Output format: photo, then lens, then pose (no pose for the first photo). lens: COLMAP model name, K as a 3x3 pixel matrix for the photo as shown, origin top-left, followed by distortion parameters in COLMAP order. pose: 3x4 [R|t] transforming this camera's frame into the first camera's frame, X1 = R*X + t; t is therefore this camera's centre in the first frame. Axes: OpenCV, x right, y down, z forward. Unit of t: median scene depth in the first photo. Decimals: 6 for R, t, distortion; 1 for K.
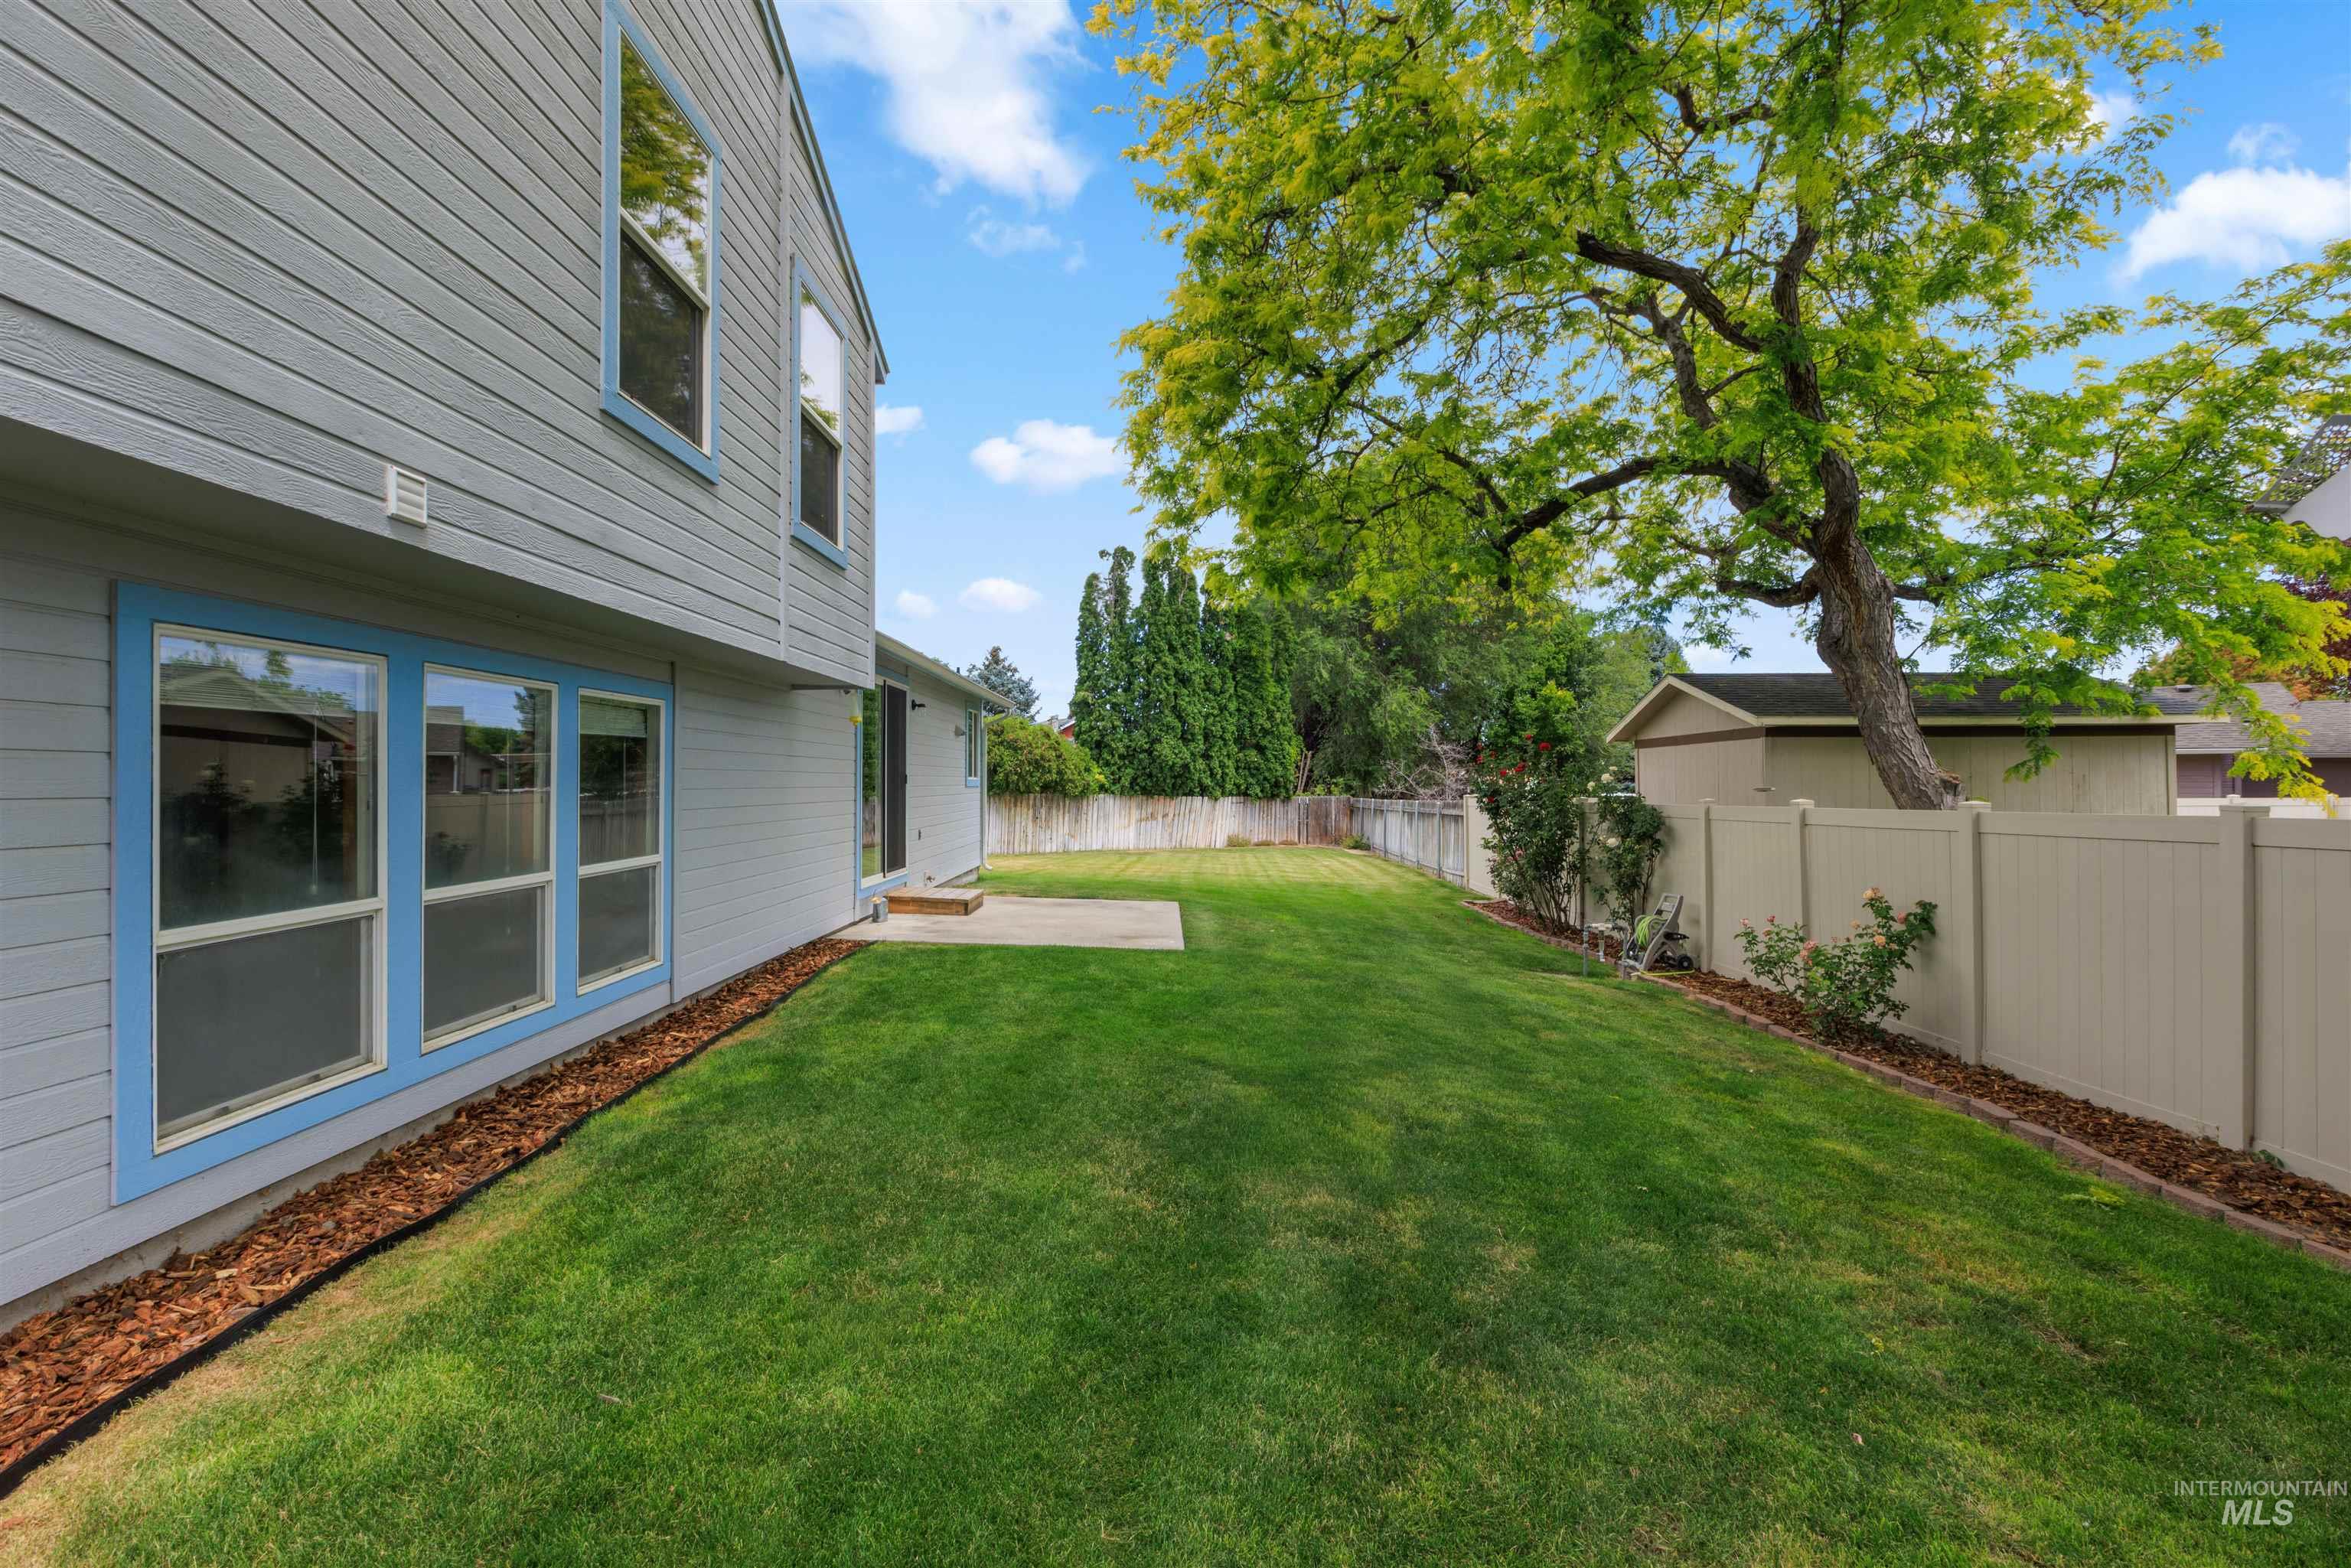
lens RADIAL K [[1056.0, 0, 1172.8], [0, 1056.0, 776.0], [0, 0, 1]] dist [-0.001218, -0.000211]
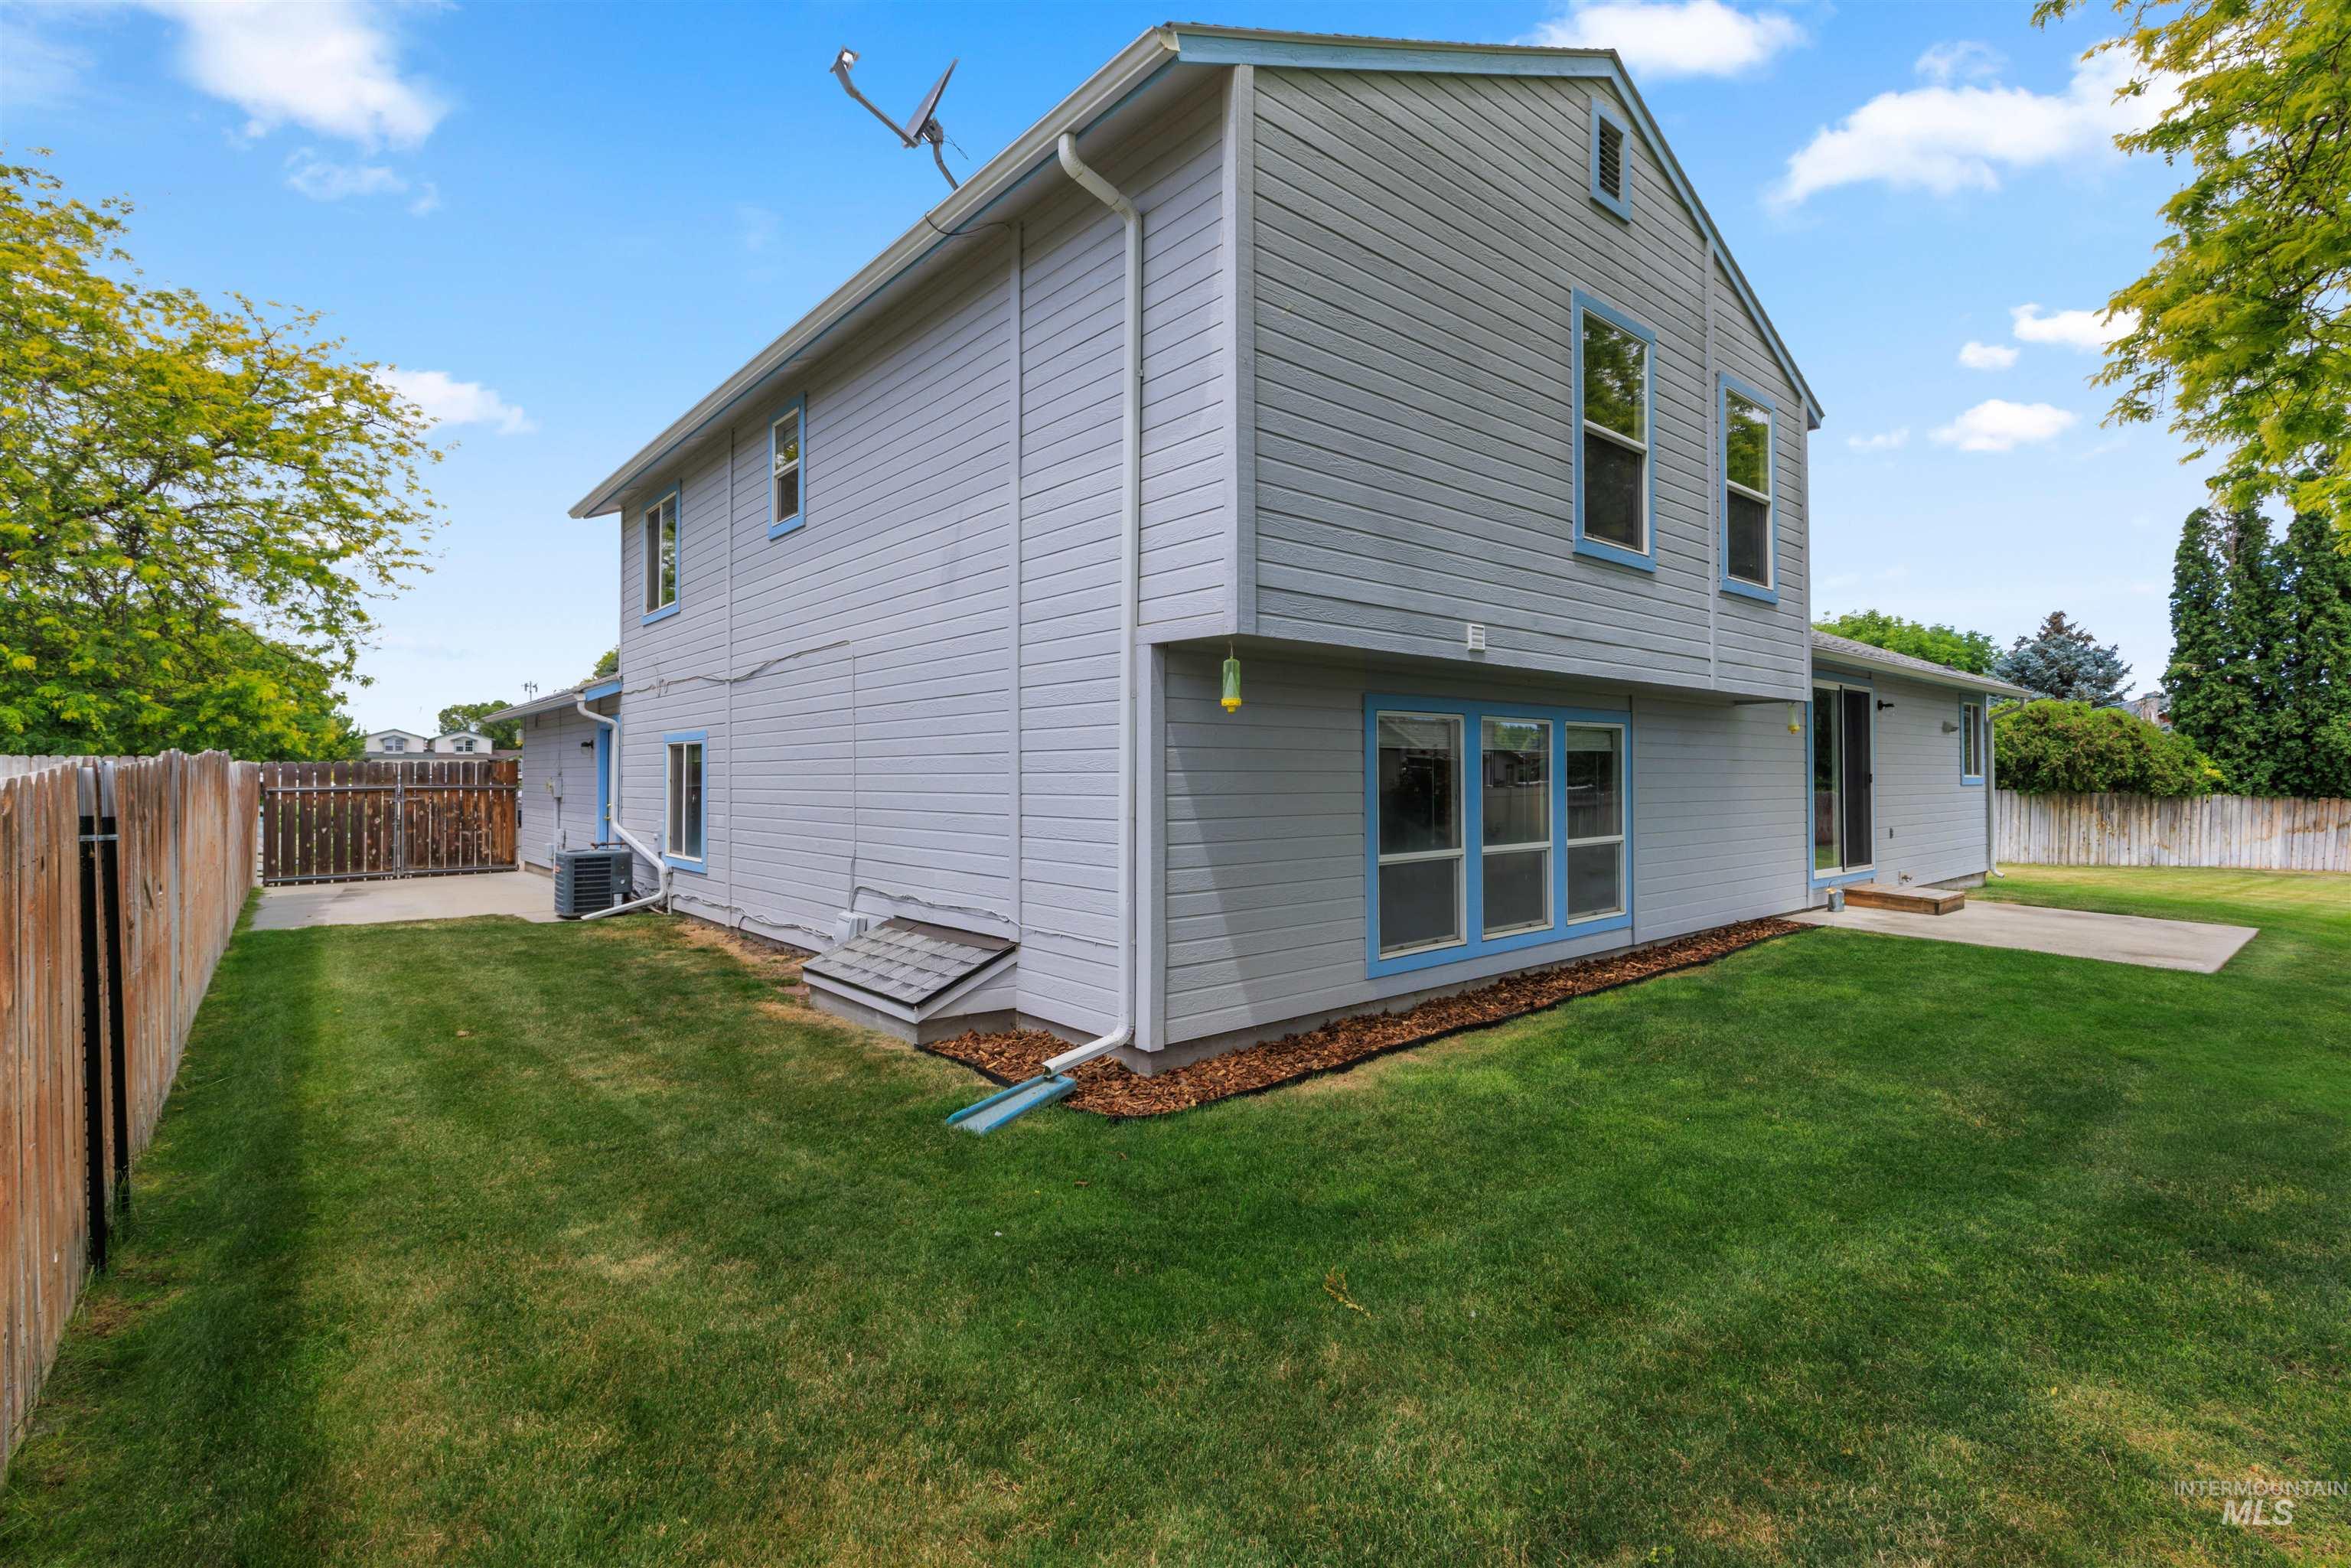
lens RADIAL K [[1077.0, 0, 1192.5], [0, 1077.0, 750.5], [0, 0, 1]] dist [0.023730, 0.000451]
pose [[0.651388, -0.017938, -0.758533, 0.264141], [0.004829, 0.999798, -0.019496, -0.013908], [0.758730, 0.009036, 0.651343, -0.416801]]
